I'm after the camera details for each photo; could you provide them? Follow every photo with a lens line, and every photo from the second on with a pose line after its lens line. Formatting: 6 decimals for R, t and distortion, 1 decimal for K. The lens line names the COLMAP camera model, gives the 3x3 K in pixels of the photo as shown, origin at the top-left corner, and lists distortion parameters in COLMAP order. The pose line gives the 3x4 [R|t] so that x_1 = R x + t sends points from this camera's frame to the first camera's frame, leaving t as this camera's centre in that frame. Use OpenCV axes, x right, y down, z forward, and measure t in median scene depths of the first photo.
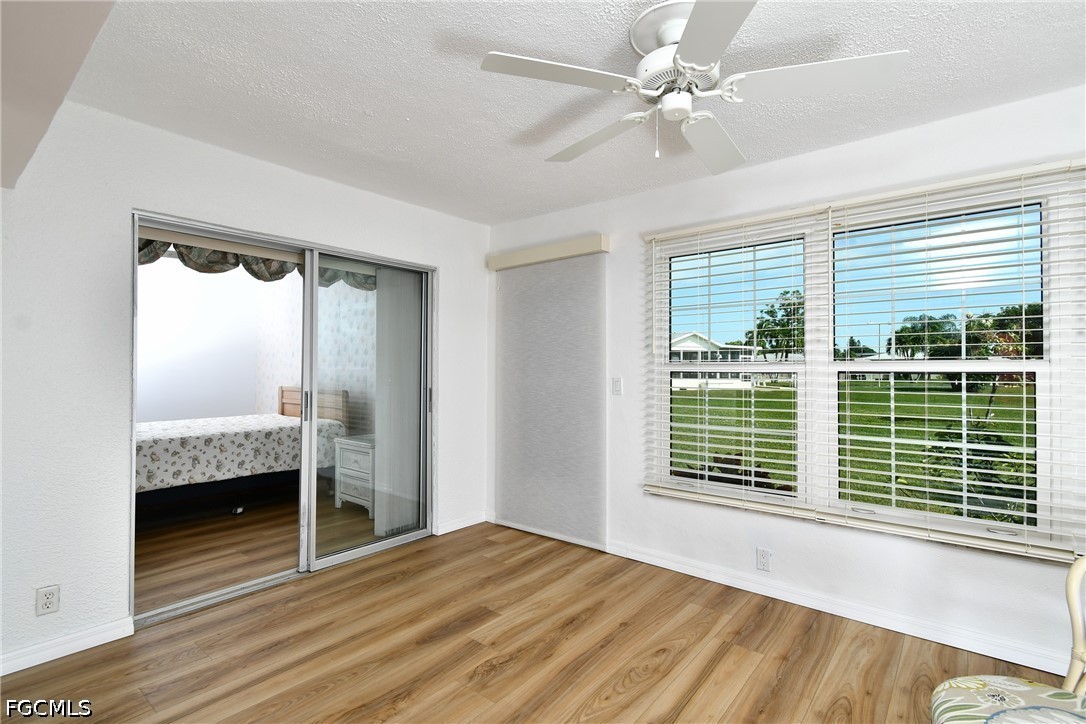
lens RADIAL K [[514.5, 0, 538.3], [0, 514.5, 364.1], [0, 0, 1]] dist [0.003387, -0.001452]
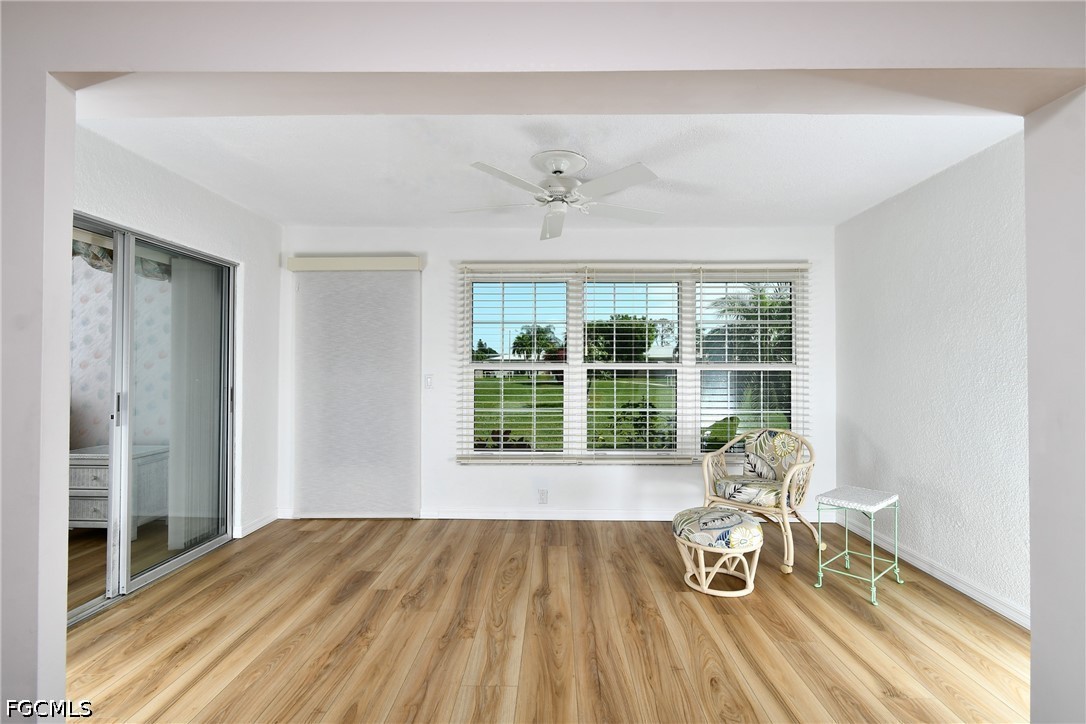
lens RADIAL K [[514.5, 0, 547.4], [0, 514.5, 362.3], [0, 0, 1]] dist [0.003387, -0.001452]
pose [[0.784271, 0.007469, 0.620373, -0.424480], [-0.007306, 0.999969, -0.002803, -0.002252], [-0.620375, -0.002334, 0.784302, -0.152428]]
